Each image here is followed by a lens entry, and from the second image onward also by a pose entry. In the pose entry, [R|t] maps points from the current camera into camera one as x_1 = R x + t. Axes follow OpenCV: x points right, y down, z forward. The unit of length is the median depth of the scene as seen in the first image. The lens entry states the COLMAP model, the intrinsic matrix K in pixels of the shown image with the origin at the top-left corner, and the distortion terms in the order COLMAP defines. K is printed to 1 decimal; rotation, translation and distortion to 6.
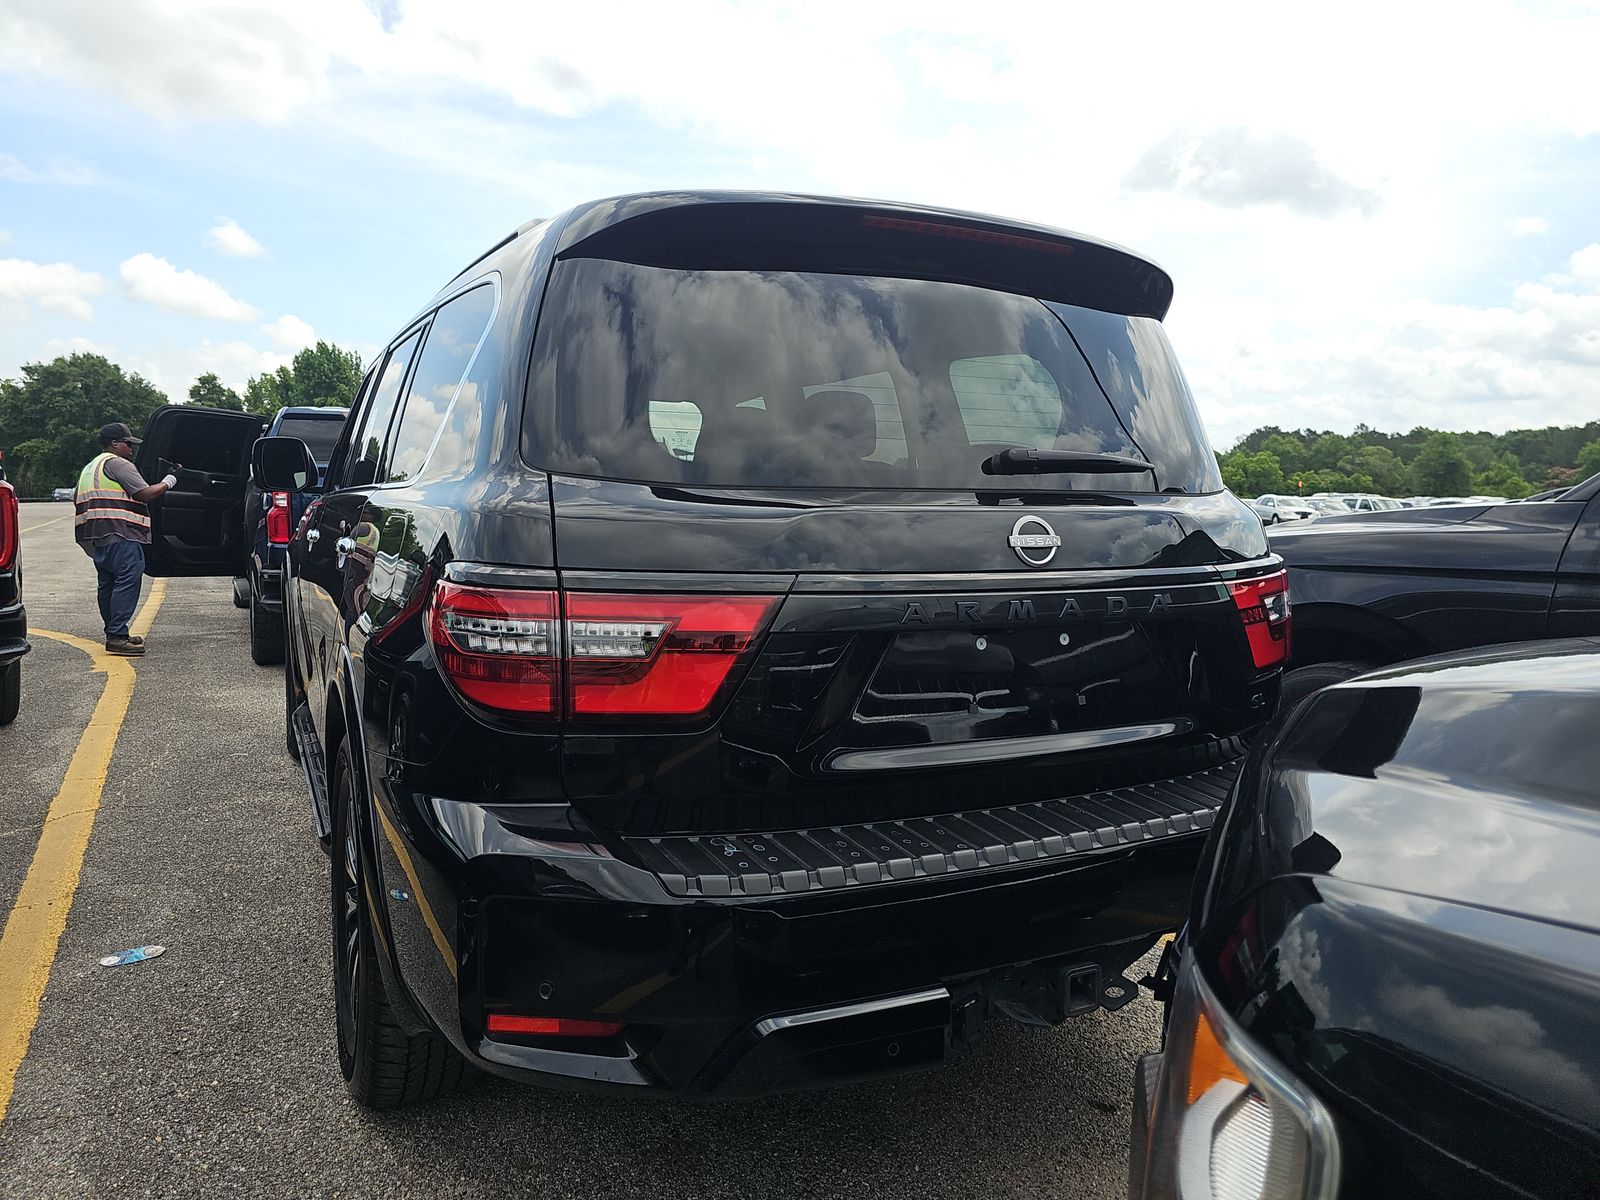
lens RADIAL K [[1090.5, 0, 800.0], [0, 1090.5, 600.0], [0, 0, 1]] dist [0.056992, -0.061721]
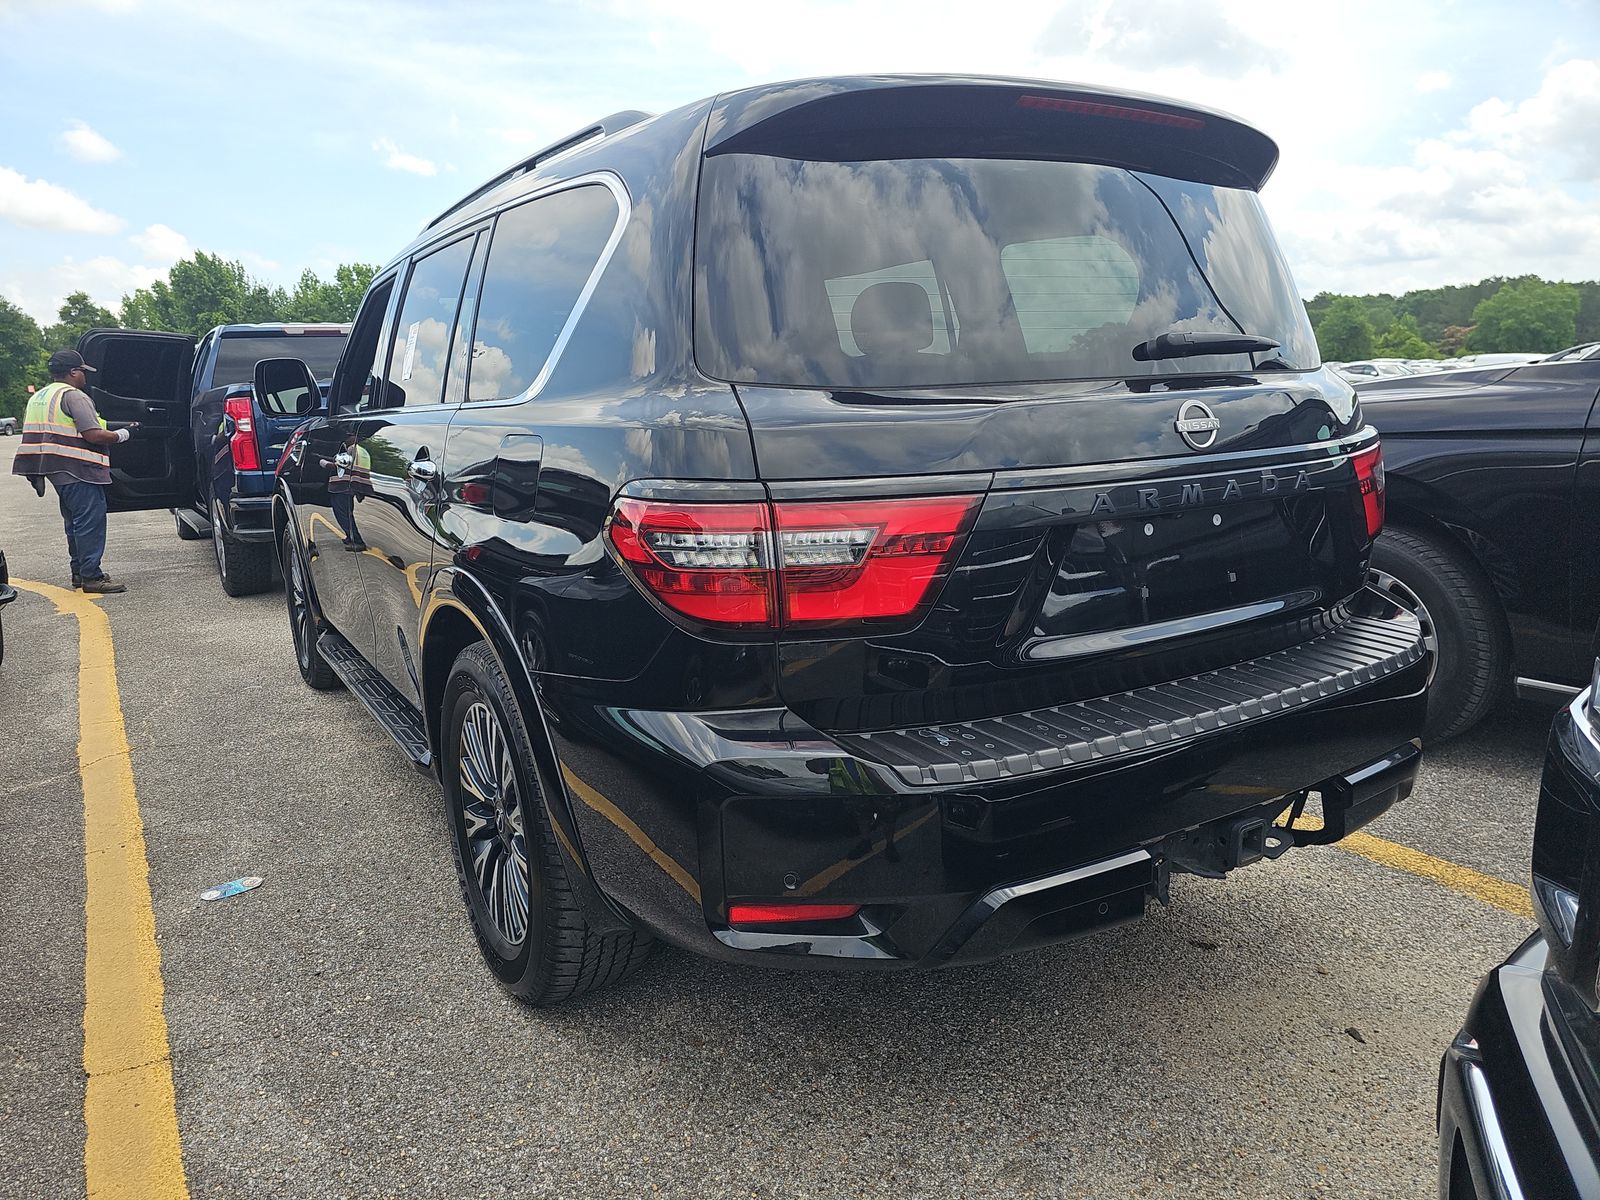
lens RADIAL K [[1072.1, 0, 798.9], [0, 1072.1, 632.8], [0, 0, 1]] dist [0.073688, -0.078923]
pose [[0.995438, -0.067326, 0.067598, -0.153115], [0.058360, 0.990207, 0.126826, -0.007546], [-0.075475, -0.122302, 0.989619, 0.000034]]
